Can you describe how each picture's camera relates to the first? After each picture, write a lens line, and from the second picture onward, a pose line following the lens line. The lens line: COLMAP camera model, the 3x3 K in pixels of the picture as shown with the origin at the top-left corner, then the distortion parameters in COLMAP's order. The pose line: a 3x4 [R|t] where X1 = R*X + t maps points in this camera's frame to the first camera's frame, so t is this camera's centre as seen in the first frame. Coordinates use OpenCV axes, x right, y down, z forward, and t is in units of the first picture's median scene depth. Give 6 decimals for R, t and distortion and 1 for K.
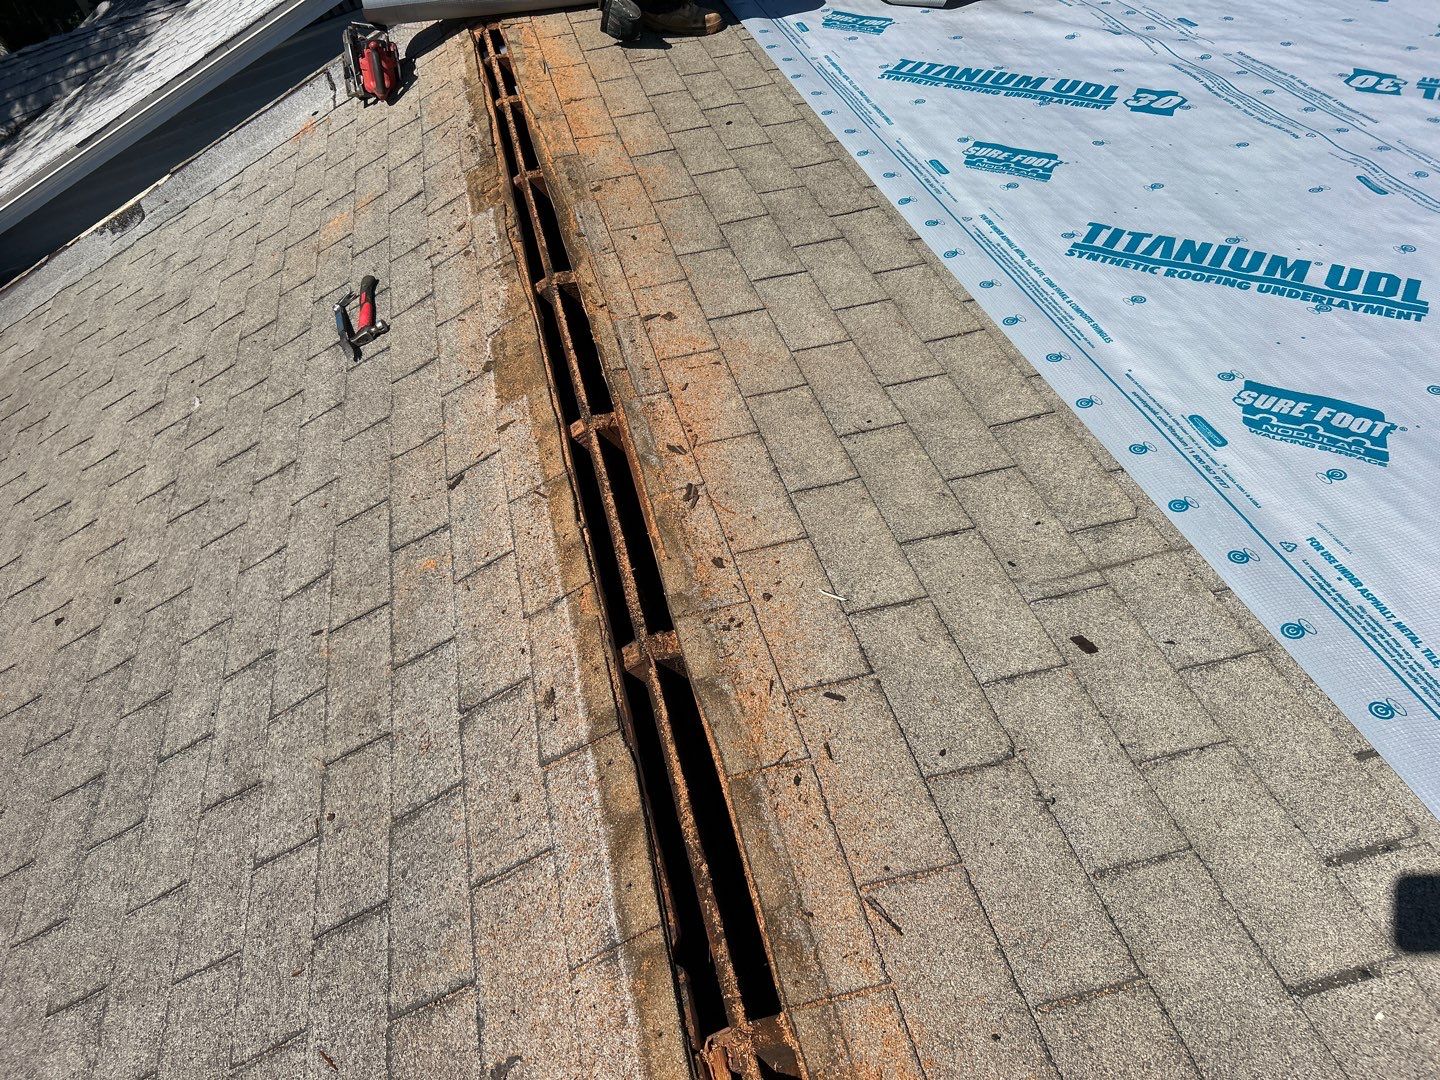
lens RADIAL K [[1078.5, 0, 678.3], [0, 1078.5, 564.8], [0, 0, 1]] dist [0.035656, -0.031846]
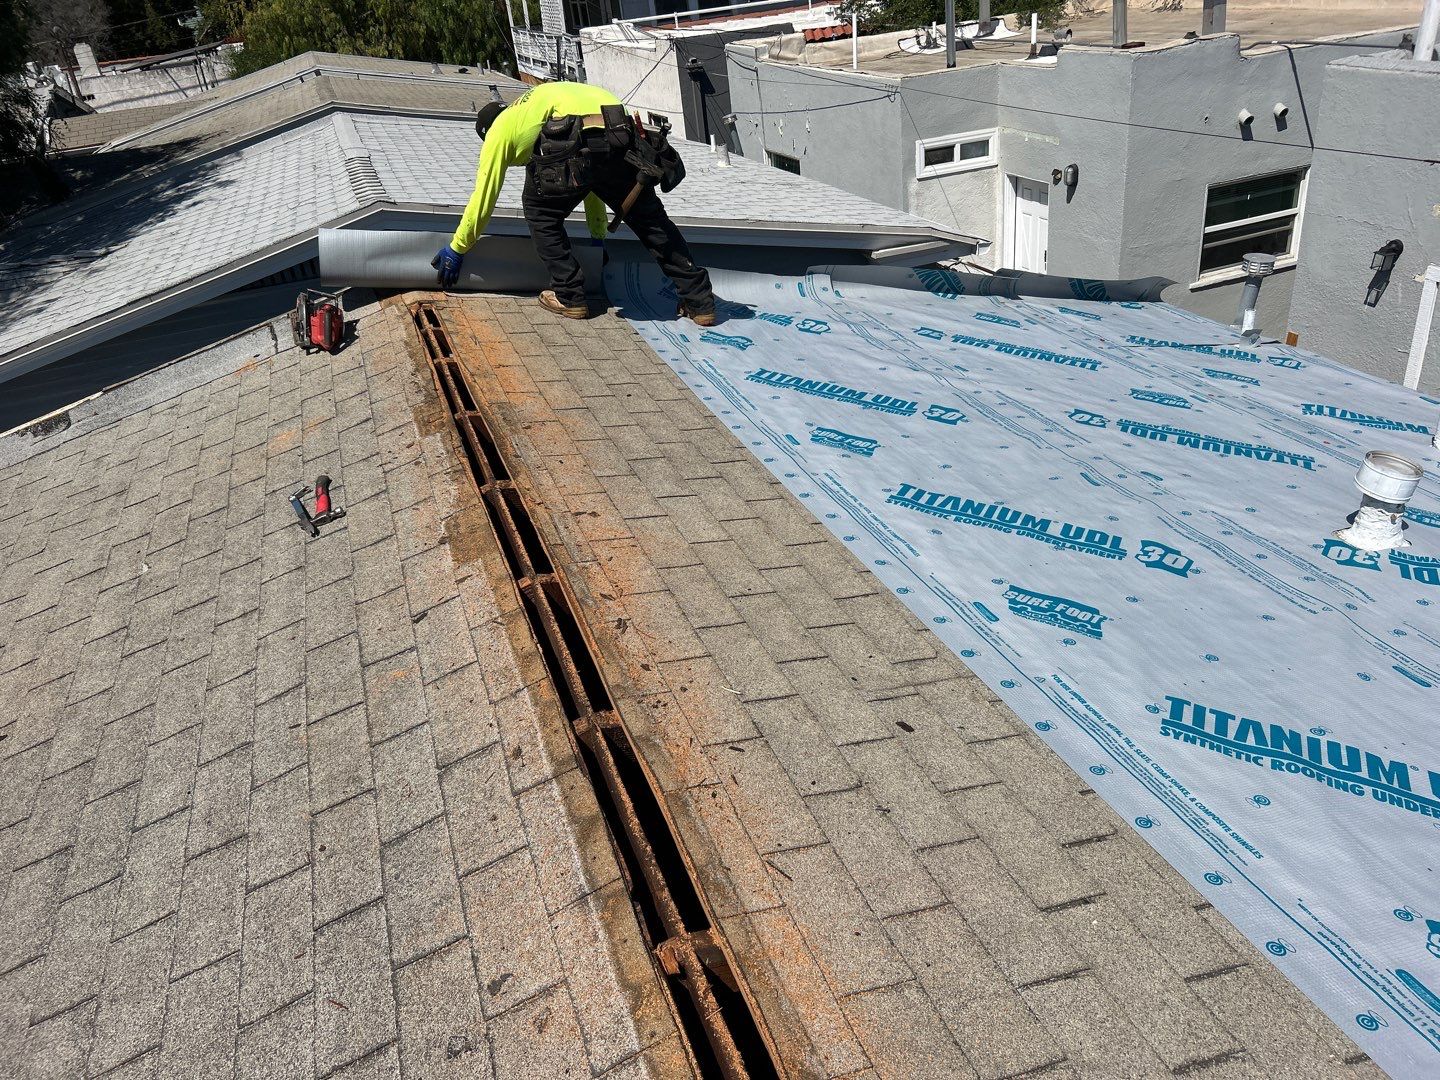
lens RADIAL K [[1078.5, 0, 725.7], [0, 1078.5, 530.9], [0, 0, 1]] dist [0.035656, -0.031846]
pose [[0.978343, 0.086563, 0.188020, -0.109227], [-0.027097, 0.954099, -0.298262, 0.192603], [-0.205208, 0.286708, 0.935782, -0.259097]]
